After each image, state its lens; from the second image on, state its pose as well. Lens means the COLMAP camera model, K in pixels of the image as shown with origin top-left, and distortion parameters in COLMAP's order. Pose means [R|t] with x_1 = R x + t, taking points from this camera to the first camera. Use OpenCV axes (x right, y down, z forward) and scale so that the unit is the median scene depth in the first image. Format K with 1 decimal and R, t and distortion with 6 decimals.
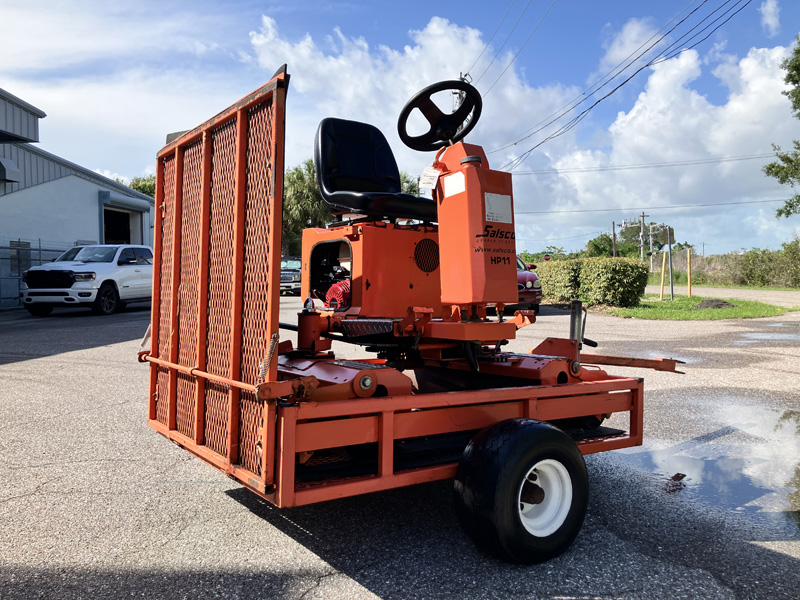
lens RADIAL K [[659.5, 0, 396.0], [0, 659.5, 287.0], [0, 0, 1]] dist [0.020157, -0.005544]
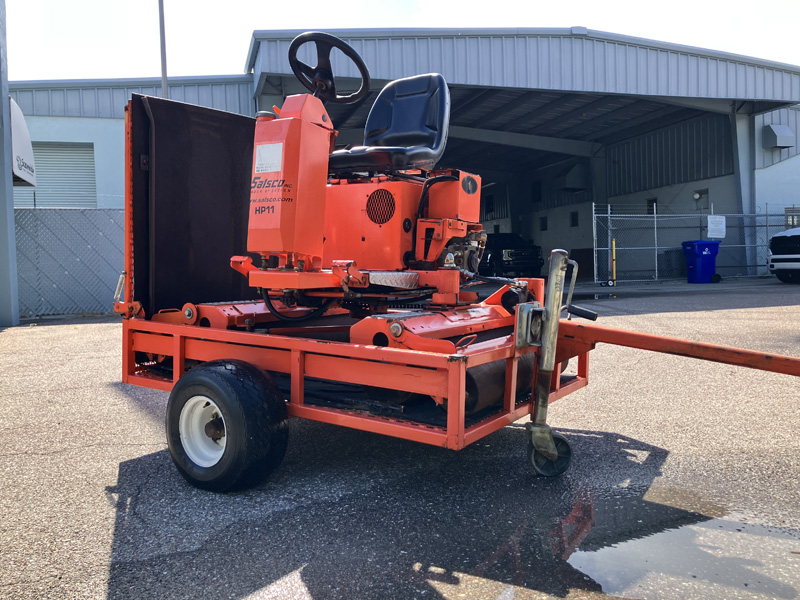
lens RADIAL K [[659.5, 0, 396.0], [0, 659.5, 287.0], [0, 0, 1]] dist [0.020157, -0.005544]
pose [[0.366904, 0.032213, -0.929701, 0.186303], [0.010550, 0.999192, 0.038785, 0.006472], [0.930199, -0.024039, 0.366267, 0.126811]]
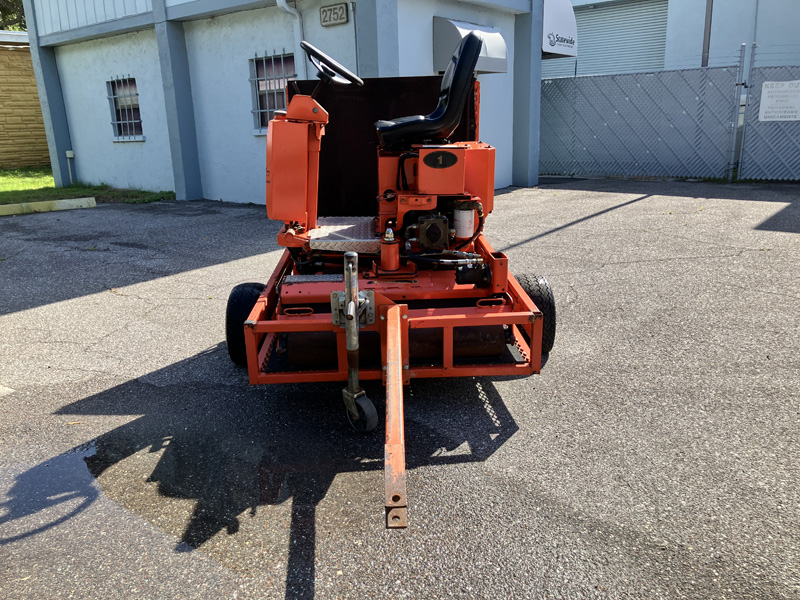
lens RADIAL K [[655.7, 0, 396.6], [0, 655.7, 297.3], [0, 0, 1]] dist [0.008348, 0.006318]
pose [[-0.545259, 0.251000, -0.799808, 0.191050], [0.030431, 0.959417, 0.280343, -0.031851], [0.837715, 0.128520, -0.530769, 0.318819]]
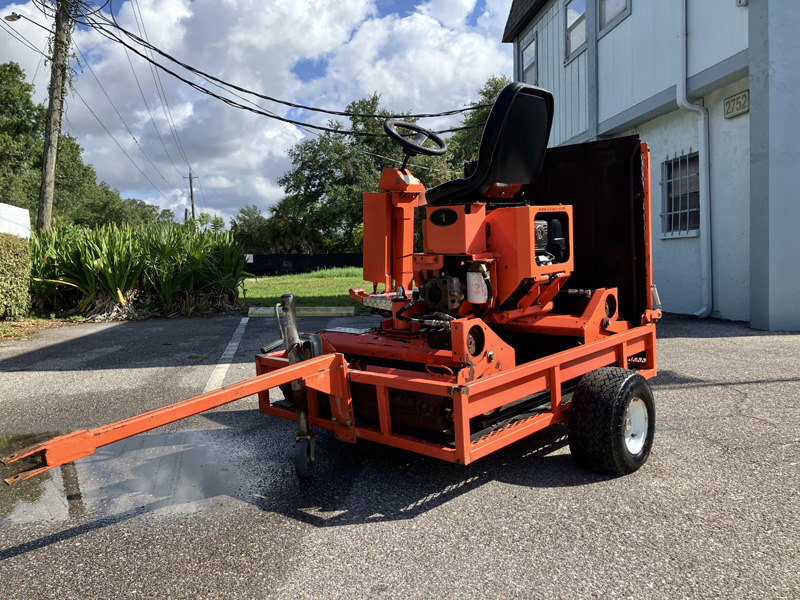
lens RADIAL K [[659.5, 0, 396.0], [0, 659.5, 287.0], [0, 0, 1]] dist [0.020157, -0.005544]
pose [[-0.980911, 0.050715, -0.187729, 0.063365], [0.040775, 0.997573, 0.056438, -0.006722], [0.190135, 0.047706, -0.980598, 0.403432]]
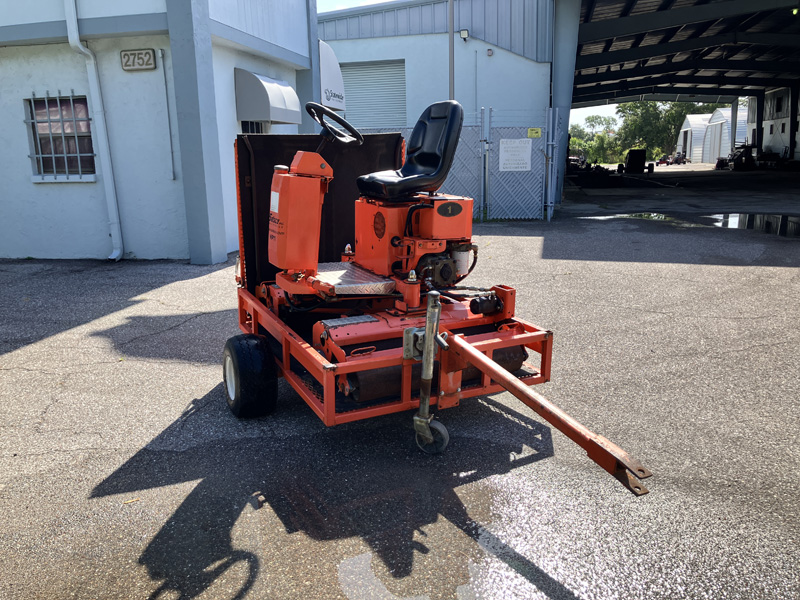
lens RADIAL K [[659.5, 0, 396.0], [0, 659.5, 287.0], [0, 0, 1]] dist [0.020157, -0.005544]
pose [[-0.146243, 0.210182, -0.966663, 0.248535], [0.009363, 0.977419, 0.211104, -0.038305], [0.989204, 0.021821, -0.144909, 0.234032]]
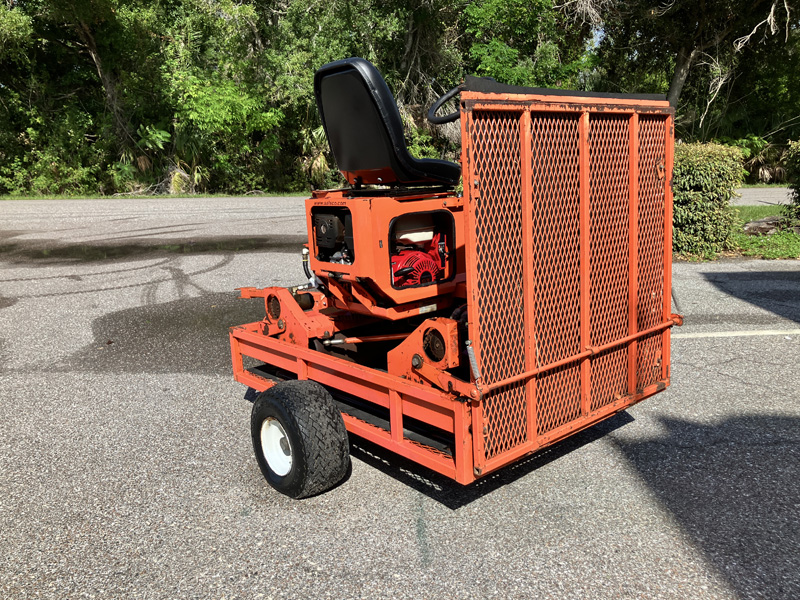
lens RADIAL K [[659.5, 0, 396.0], [0, 659.5, 287.0], [0, 0, 1]] dist [0.020157, -0.005544]
pose [[-0.079094, -0.183194, 0.979890, -0.200957], [0.027593, 0.982190, 0.185851, -0.027225], [-0.996485, 0.041738, -0.072631, 0.215039]]
